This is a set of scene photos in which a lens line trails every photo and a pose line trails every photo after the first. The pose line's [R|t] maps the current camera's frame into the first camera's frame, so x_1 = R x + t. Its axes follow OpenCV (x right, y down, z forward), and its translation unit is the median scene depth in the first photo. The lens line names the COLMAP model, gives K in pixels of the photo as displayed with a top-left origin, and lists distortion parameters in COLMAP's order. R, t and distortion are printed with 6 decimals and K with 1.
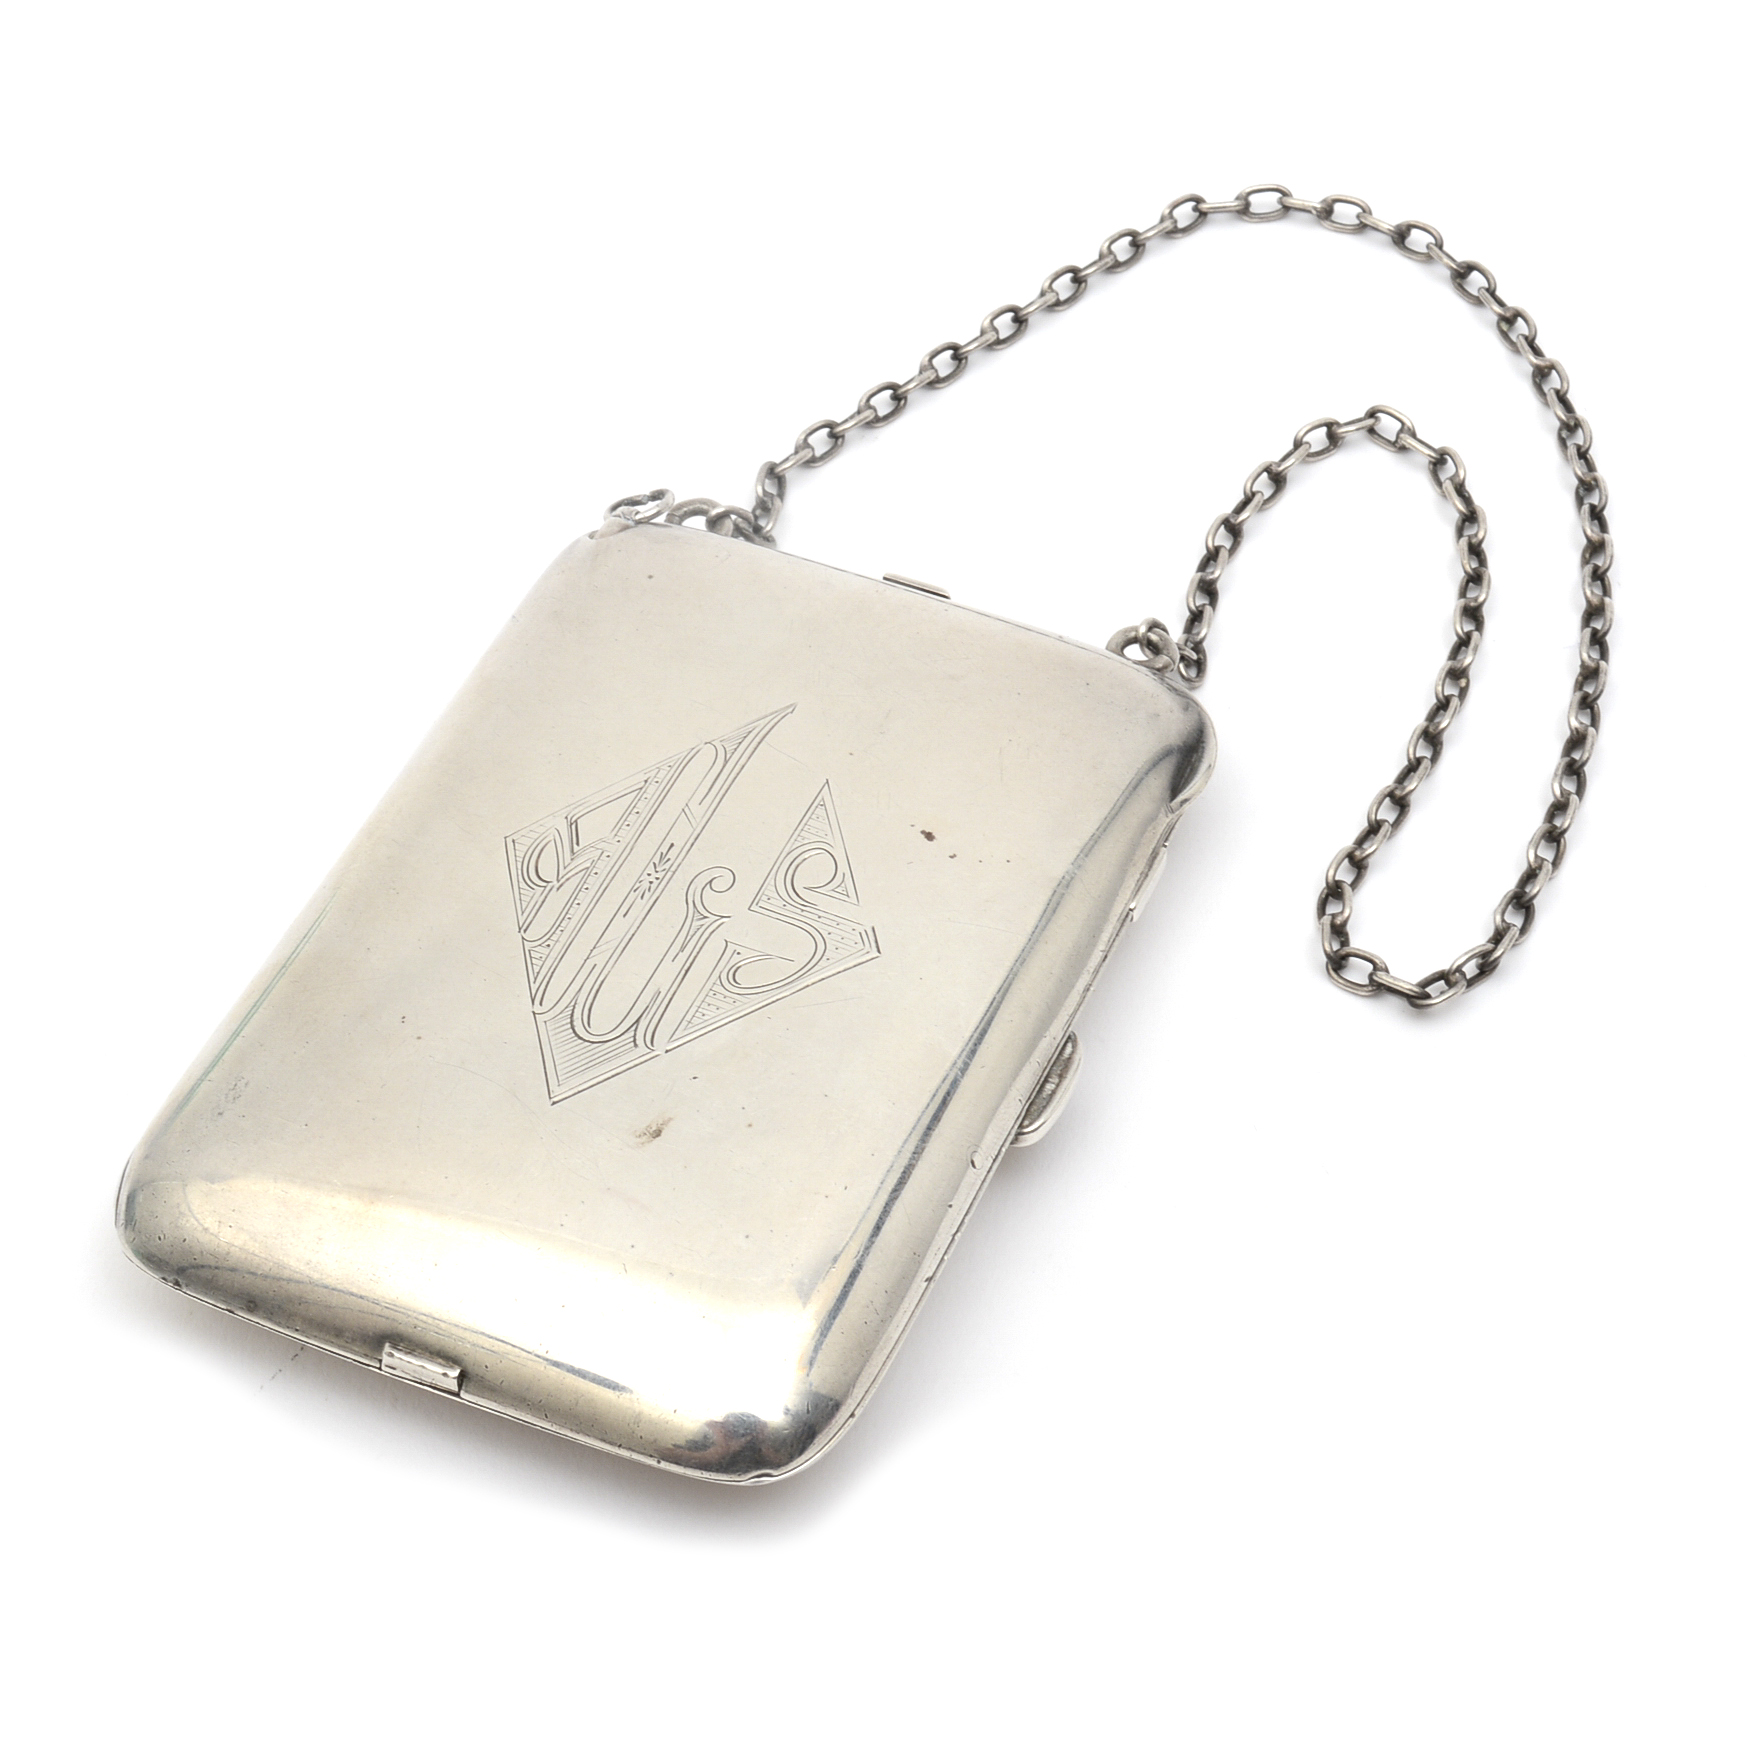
lens RADIAL K [[3727.8, 0, 878.1], [0, 3727.8, 879.2], [0, 0, 1]] dist [0.423537, 0.000000]
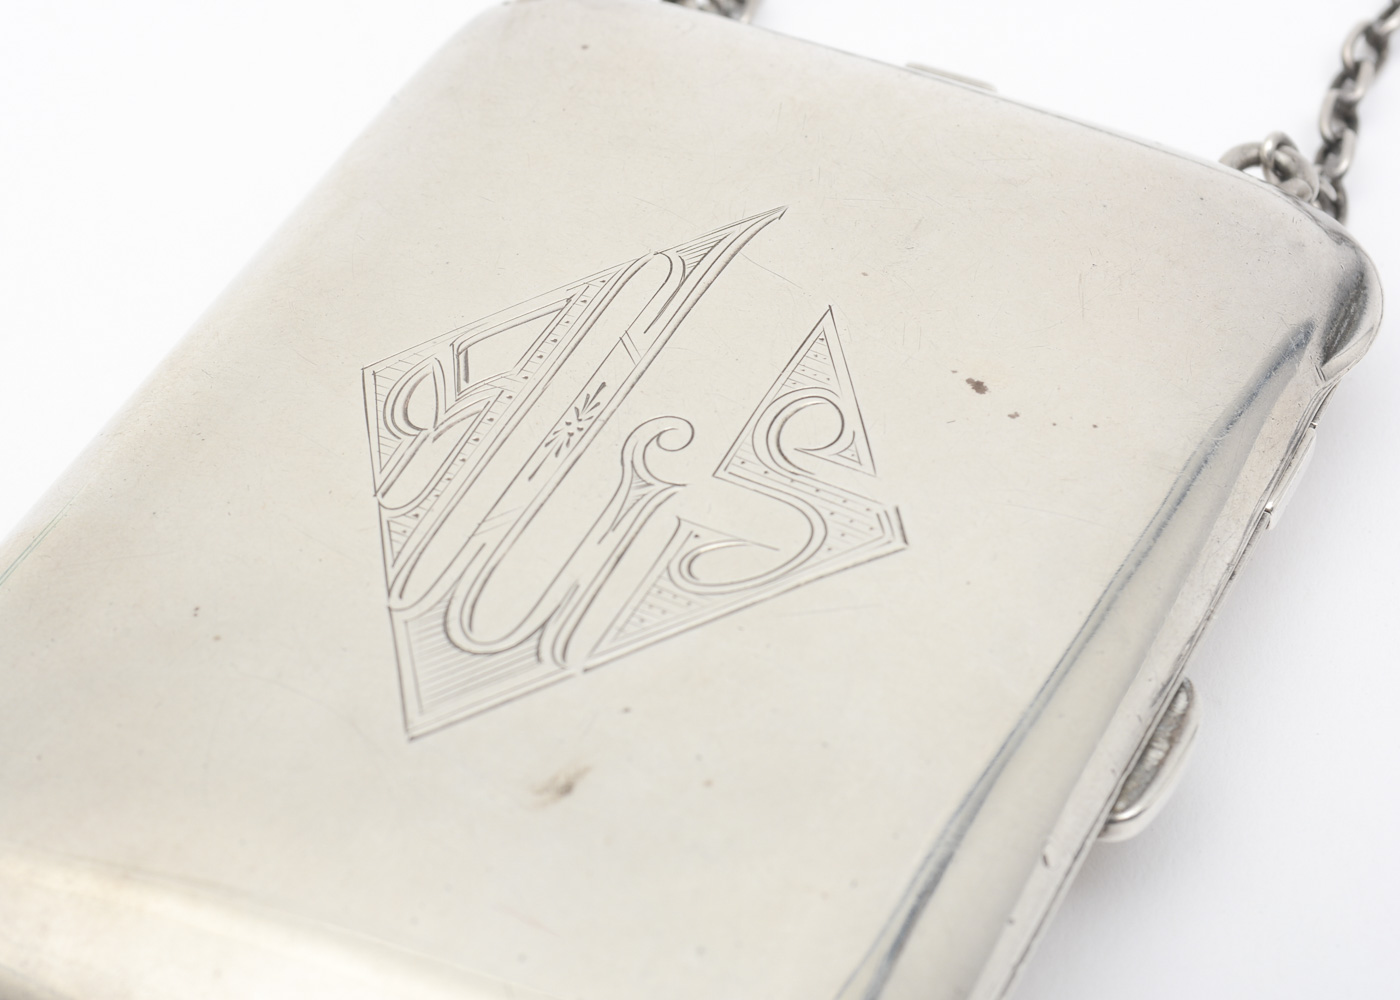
lens RADIAL K [[3486.9, 0, 698.5], [0, 3486.9, 494.7], [0, 0, 1]] dist [0.253026, 0.000000]
pose [[0.999034, 0.039649, -0.018925, -0.024960], [-0.040747, 0.997264, -0.061680, 0.050220], [0.016427, 0.062392, 0.997917, 0.364484]]
